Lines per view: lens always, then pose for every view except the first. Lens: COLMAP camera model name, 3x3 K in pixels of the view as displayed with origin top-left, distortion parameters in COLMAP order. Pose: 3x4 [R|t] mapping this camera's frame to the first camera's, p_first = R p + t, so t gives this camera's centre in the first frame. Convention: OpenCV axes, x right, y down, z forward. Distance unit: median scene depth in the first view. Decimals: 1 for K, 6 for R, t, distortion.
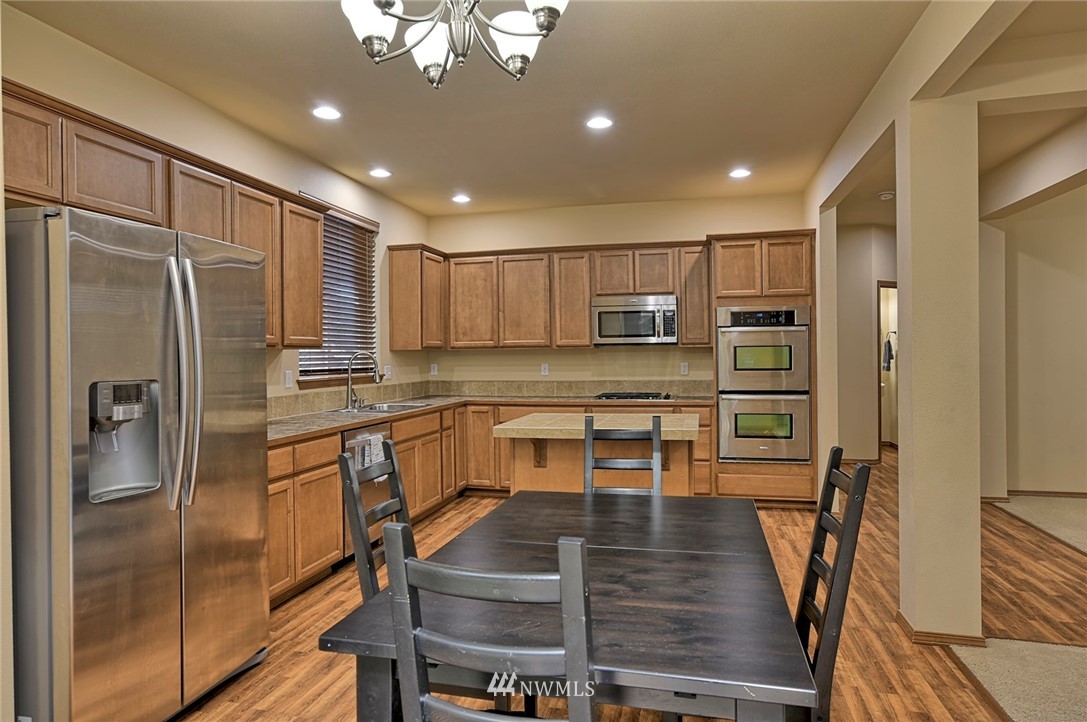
lens RADIAL K [[646.1, 0, 539.8], [0, 646.1, 356.9], [0, 0, 1]] dist [-0.025665, 0.042513]
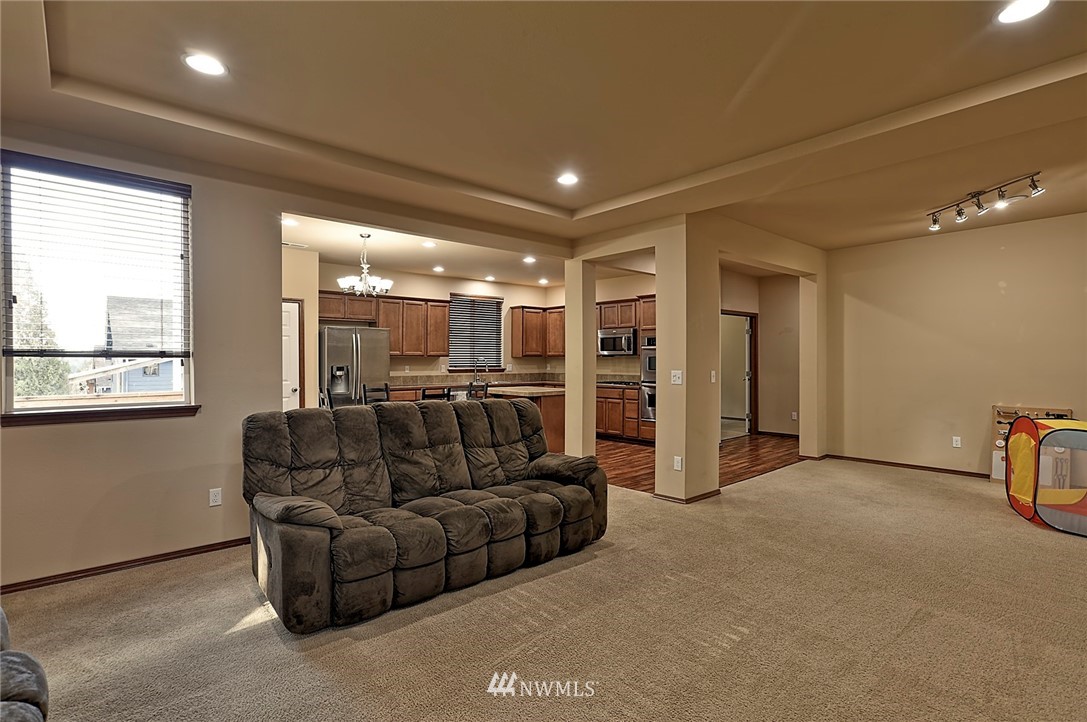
lens RADIAL K [[531.7, 0, 534.7], [0, 531.7, 367.4], [0, 0, 1]] dist [-0.020450, 0.021445]
pose [[0.822958, 0.019757, -0.567759, 0.828254], [-0.010794, 0.999758, 0.019144, -0.010602], [0.568000, -0.009627, 0.822972, -0.387426]]
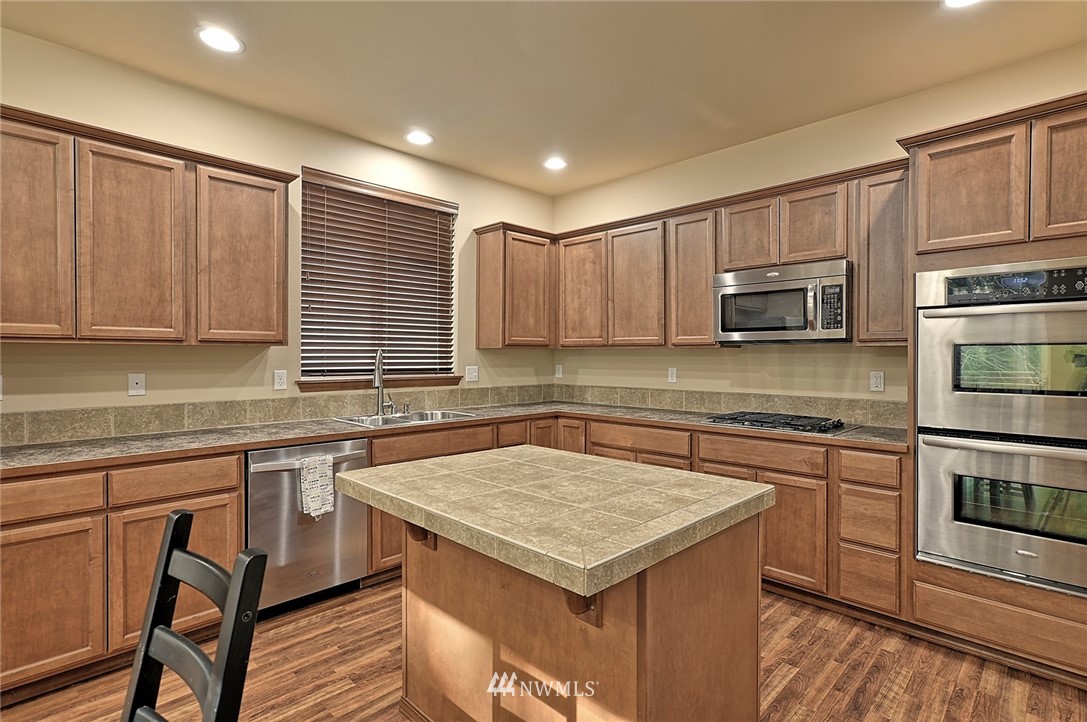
lens RADIAL K [[531.7, 0, 535.5], [0, 531.7, 361.1], [0, 0, 1]] dist [-0.020450, 0.021445]
pose [[0.855570, 0.017986, -0.517375, 0.217784], [-0.012437, 0.999822, 0.014190, -0.004398], [0.517538, -0.005706, 0.855641, 0.427130]]
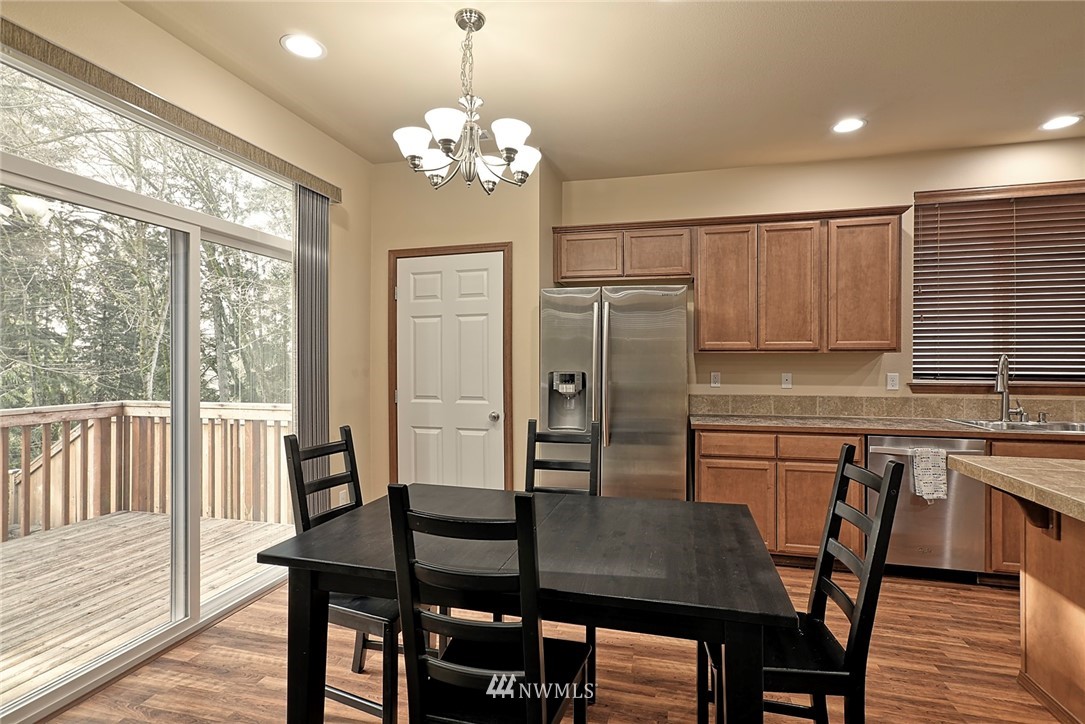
lens RADIAL K [[530.7, 0, 544.8], [0, 530.7, 359.7], [0, 0, 1]] dist [-0.020450, 0.021445]
pose [[0.010576, 0.010387, -0.999890, 0.342908], [-0.002968, 0.999942, 0.010356, -0.005631], [0.999940, 0.002858, 0.010606, 0.330962]]
